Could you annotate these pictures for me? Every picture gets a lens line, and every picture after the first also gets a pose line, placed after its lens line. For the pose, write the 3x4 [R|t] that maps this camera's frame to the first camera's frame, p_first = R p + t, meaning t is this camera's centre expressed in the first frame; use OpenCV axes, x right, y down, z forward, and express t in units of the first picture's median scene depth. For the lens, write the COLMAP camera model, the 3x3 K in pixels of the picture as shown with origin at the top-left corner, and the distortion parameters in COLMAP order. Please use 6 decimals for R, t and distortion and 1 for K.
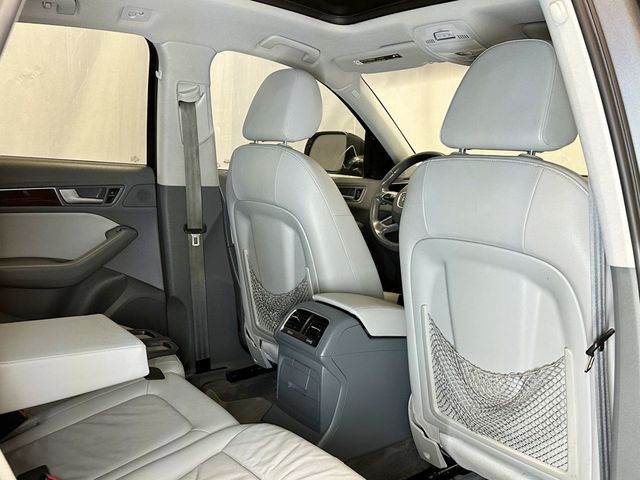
lens RADIAL K [[595.3, 0, 320.0], [0, 595.3, 240.0], [0, 0, 1]] dist [0.129742, -0.291435]
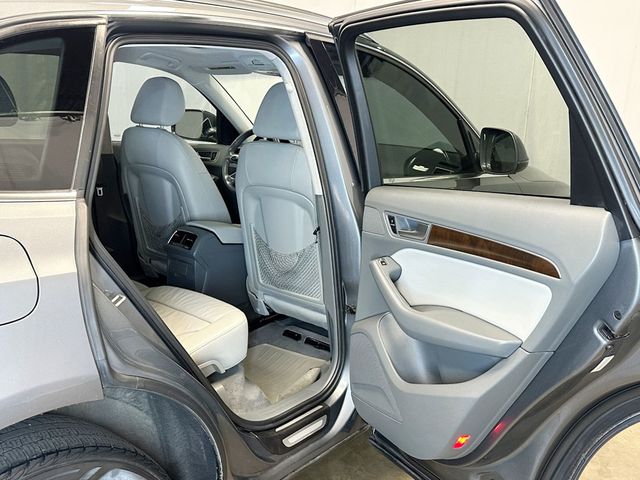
lens RADIAL K [[595.3, 0, 320.0], [0, 595.3, 240.0], [0, 0, 1]] dist [0.129742, -0.291435]
pose [[0.974618, -0.052577, 0.217613, -0.012371], [0.033898, 0.995481, 0.088700, 0.004964], [-0.221293, -0.079072, 0.971996, -0.573363]]
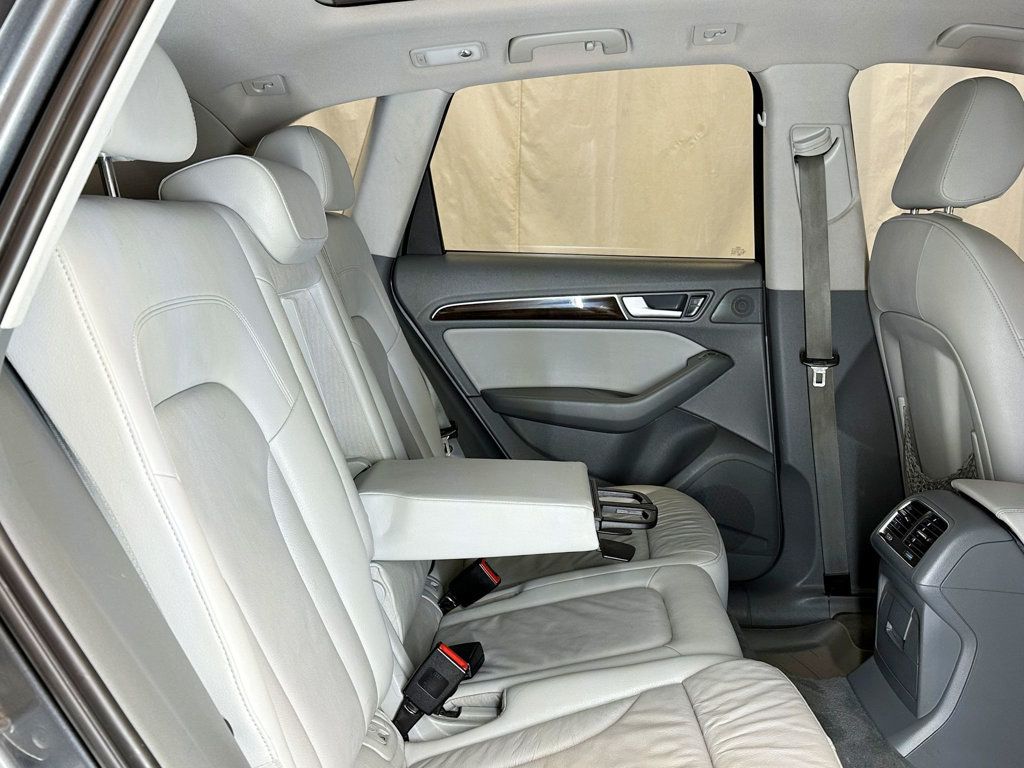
lens RADIAL K [[952.4, 0, 512.0], [0, 952.4, 384.0], [0, 0, 1]] dist [0.129742, -0.291435]
pose [[0.758753, 0.050919, -0.649385, 0.210543], [-0.053365, 0.998448, 0.015937, 0.008833], [0.649189, 0.022562, 0.760292, 0.037827]]
